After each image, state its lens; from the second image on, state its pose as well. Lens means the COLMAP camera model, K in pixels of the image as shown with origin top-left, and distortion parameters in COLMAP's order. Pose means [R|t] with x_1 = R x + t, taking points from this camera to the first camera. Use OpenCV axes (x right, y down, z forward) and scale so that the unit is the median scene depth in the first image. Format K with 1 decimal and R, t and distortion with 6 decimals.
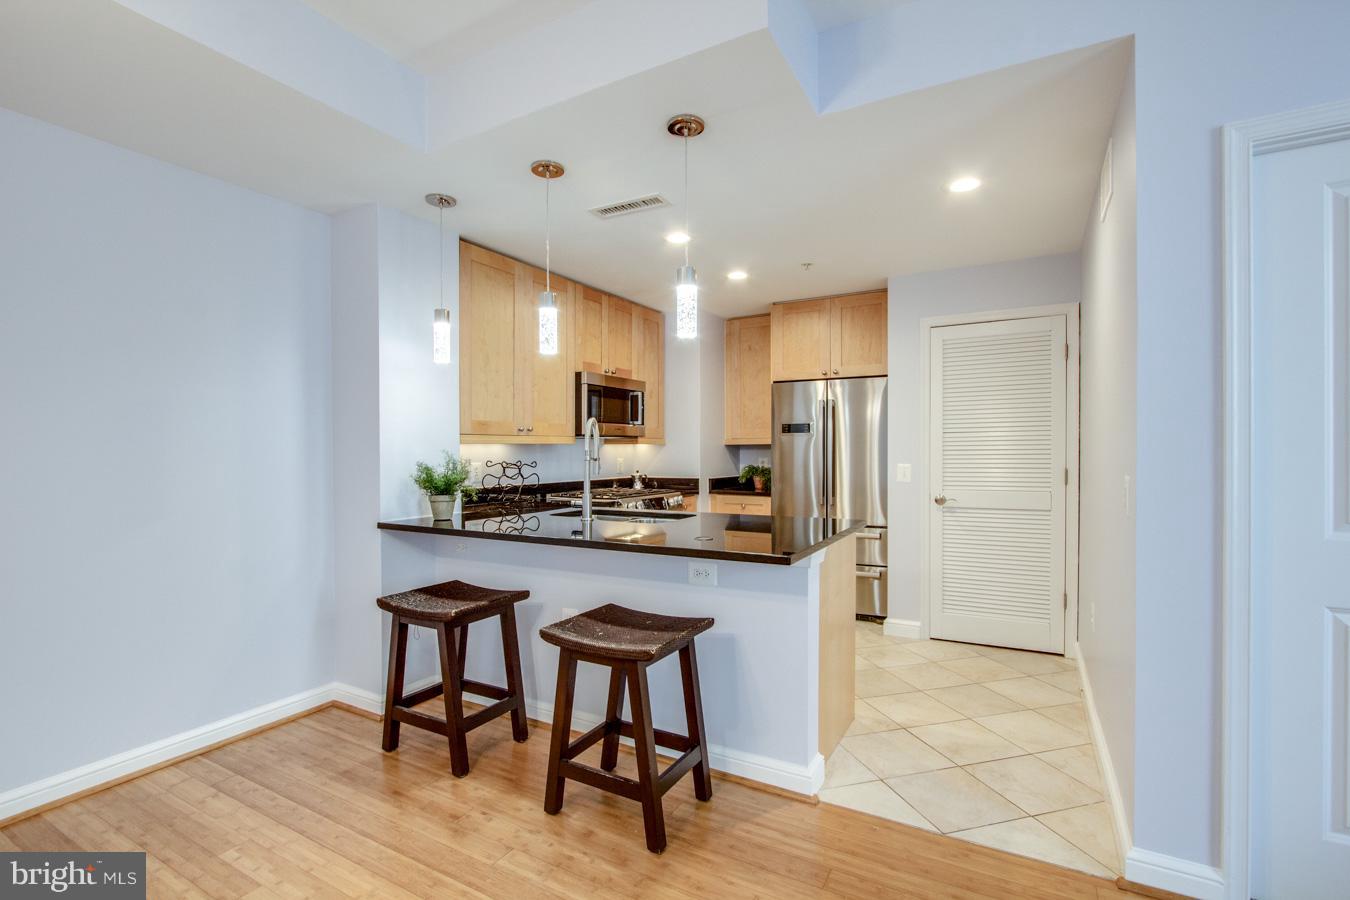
lens RADIAL K [[622.0, 0, 679.4], [0, 622.0, 457.9], [0, 0, 1]] dist [-0.022398, 0.004490]
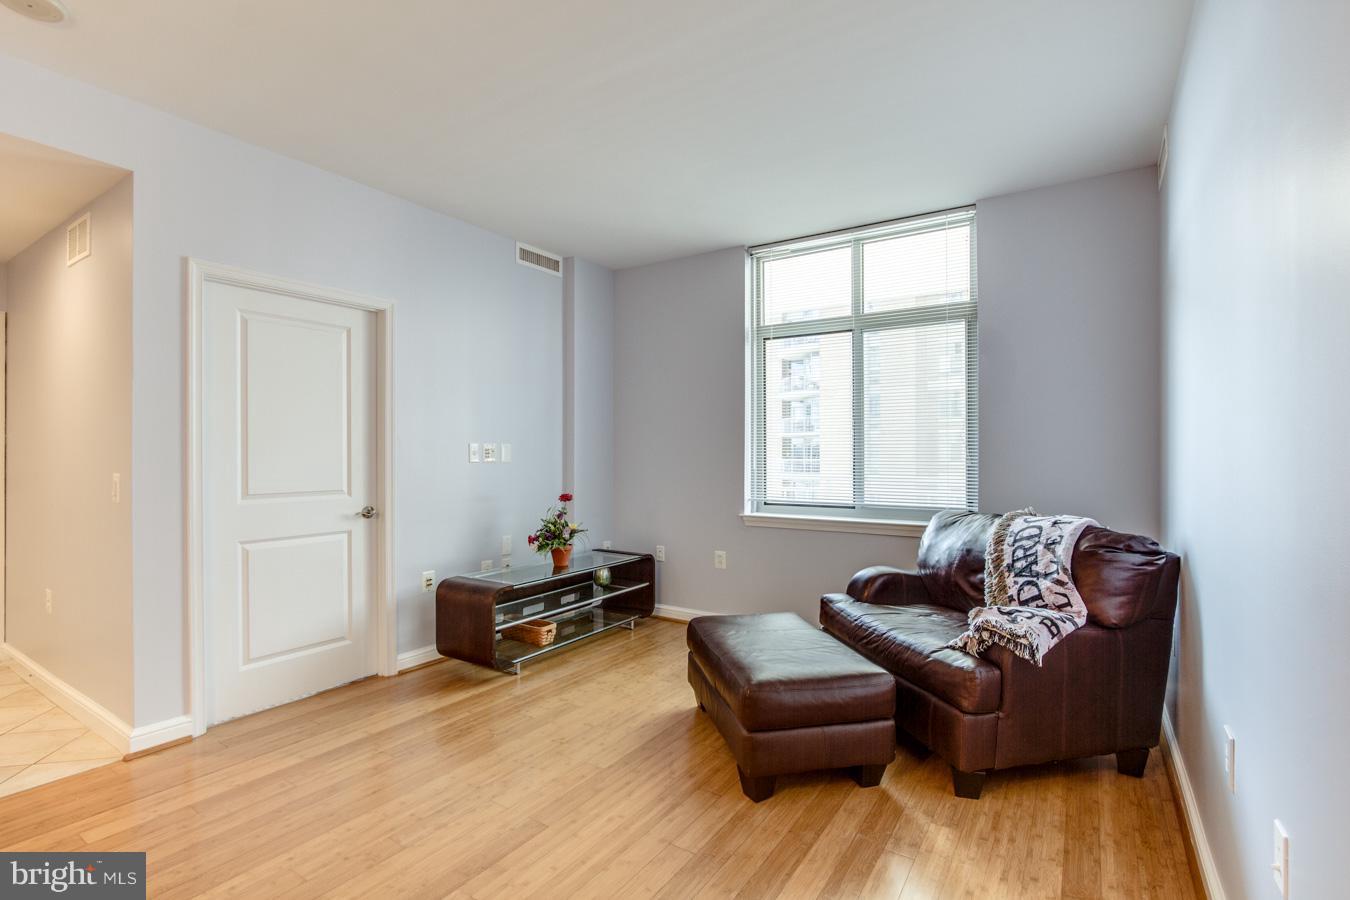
lens RADIAL K [[622.0, 0, 682.6], [0, 622.0, 456.5], [0, 0, 1]] dist [-0.022398, 0.004490]
pose [[0.061785, 0.003346, 0.998084, -0.267530], [0.011338, 0.999928, -0.004054, 0.005339], [-0.998025, 0.011567, 0.061742, -0.168542]]
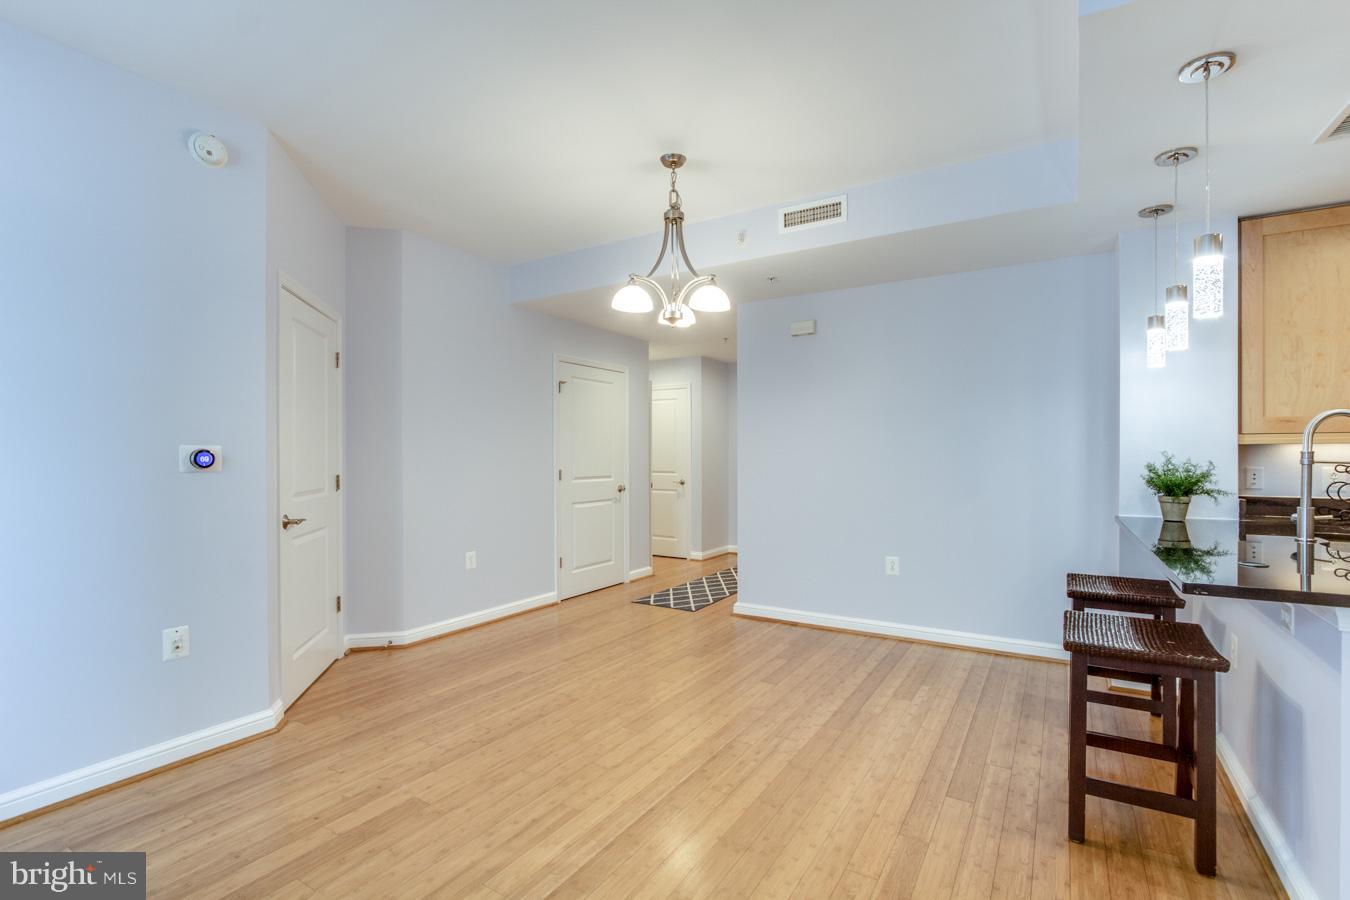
lens RADIAL K [[622.0, 0, 680.0], [0, 622.0, 459.1], [0, 0, 1]] dist [-0.022398, 0.004490]
pose [[-0.041422, 0.010310, -0.999089, 0.477525], [-0.009585, 0.999897, 0.010716, -0.002896], [0.999096, 0.010020, -0.041319, 0.175726]]
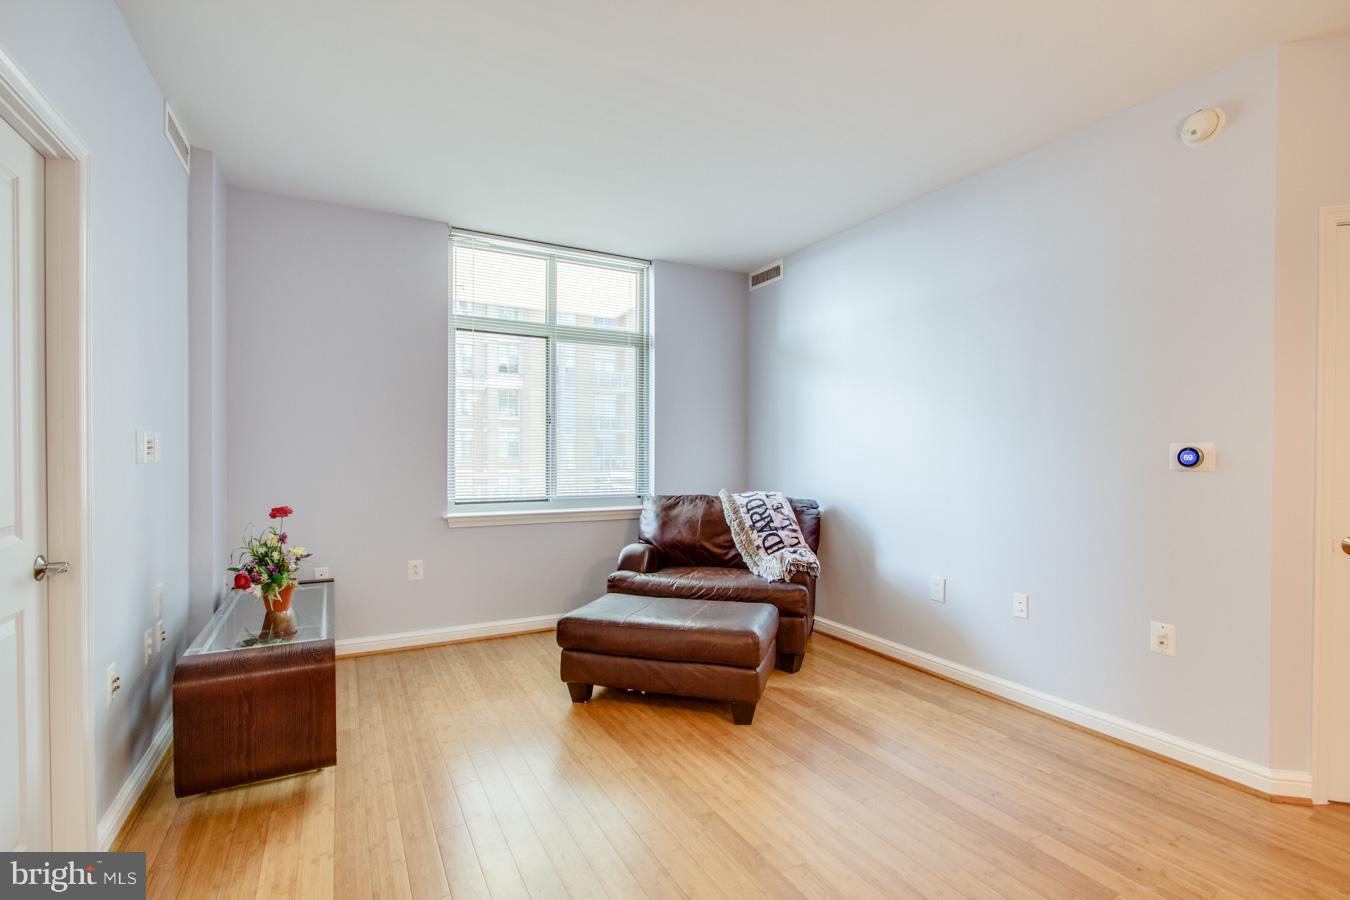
lens RADIAL K [[622.0, 0, 677.3], [0, 622.0, 457.6], [0, 0, 1]] dist [-0.022398, 0.004490]
pose [[-0.846938, -0.002808, 0.531684, -0.021601], [0.006043, 0.999871, 0.014907, -0.003295], [-0.531657, 0.015838, -0.846812, 0.432913]]
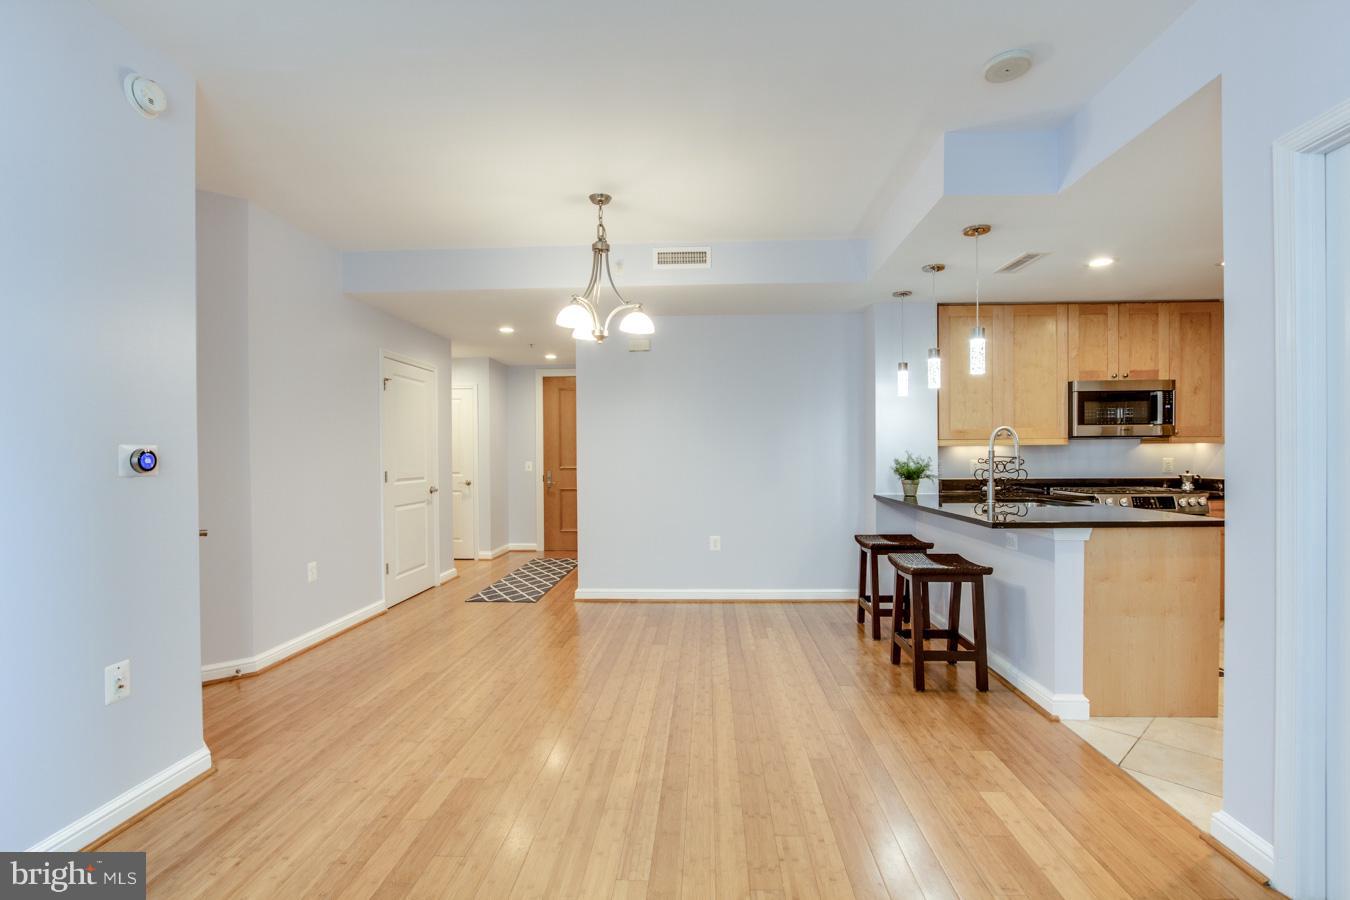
lens RADIAL K [[622.0, 0, 677.7], [0, 622.0, 459.4], [0, 0, 1]] dist [-0.022398, 0.004490]
pose [[0.446739, 0.007970, -0.894629, 0.550167], [-0.005234, 0.999966, 0.006295, 0.001321], [0.894649, 0.001870, 0.446765, -0.158646]]
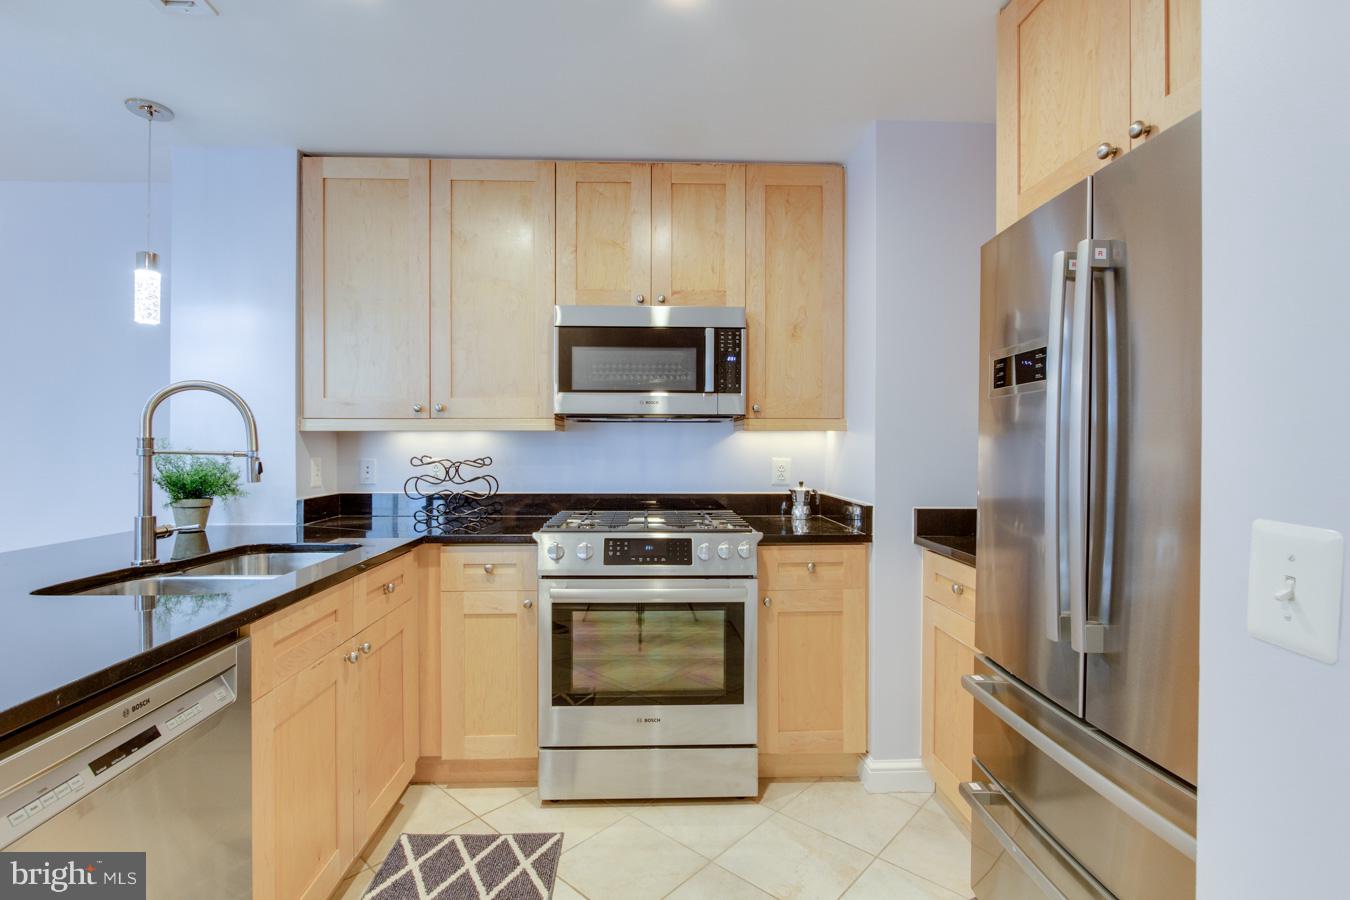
lens RADIAL K [[622.0, 0, 675.9], [0, 622.0, 448.4], [0, 0, 1]] dist [-0.022398, 0.004490]
pose [[0.526016, 0.005796, -0.850455, 0.417458], [-0.015037, 0.999884, -0.002486, -0.006067], [0.850342, 0.014095, 0.526042, 0.816944]]
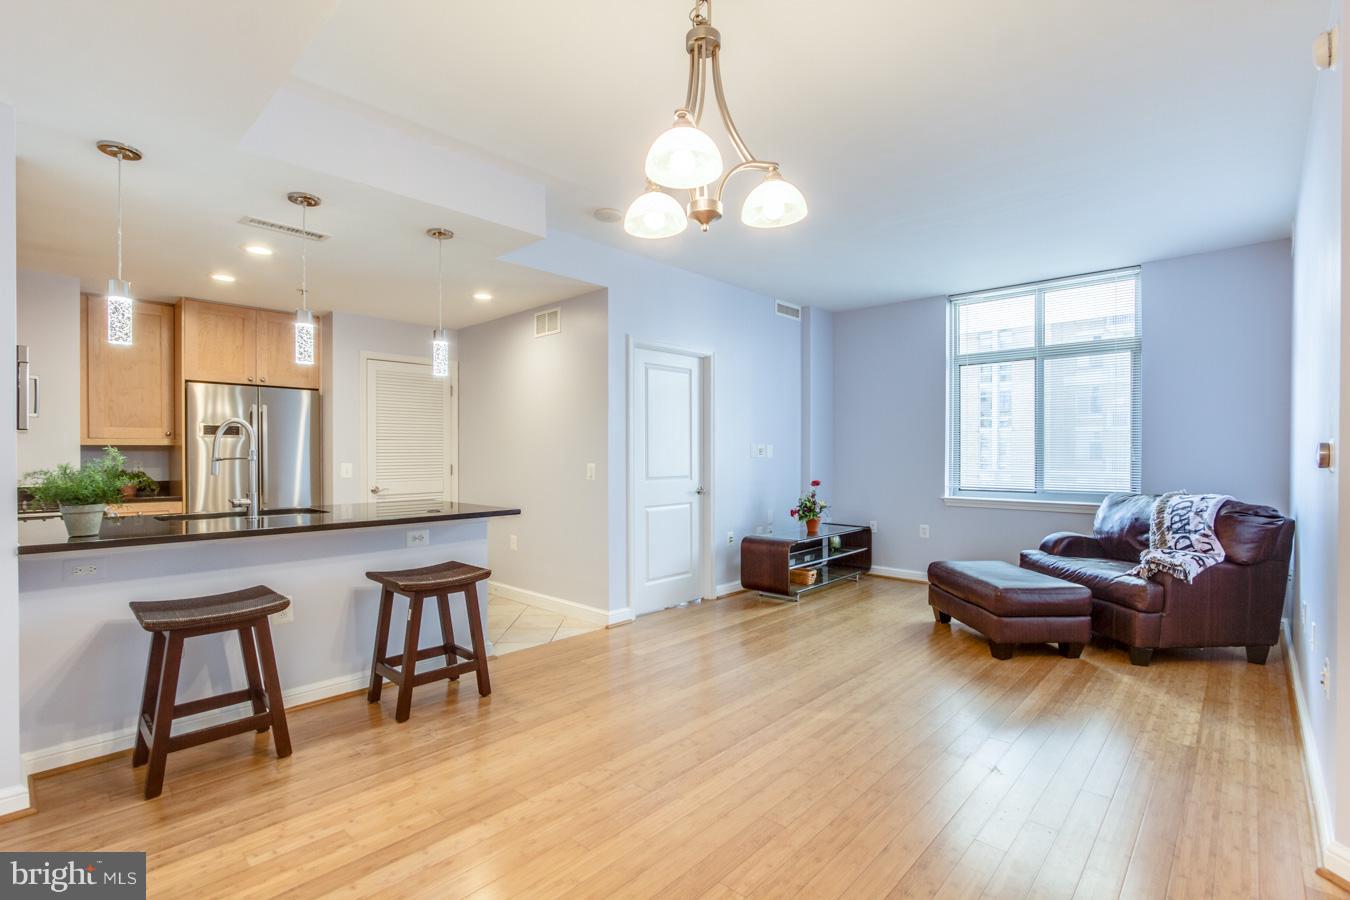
lens RADIAL K [[622.0, 0, 683.1], [0, 622.0, 459.4], [0, 0, 1]] dist [-0.022398, 0.004490]
pose [[0.230877, -0.004998, 0.972970, -0.713255], [0.009963, 0.999947, 0.002772, 0.004968], [-0.972932, 0.009054, 0.230915, 0.049041]]
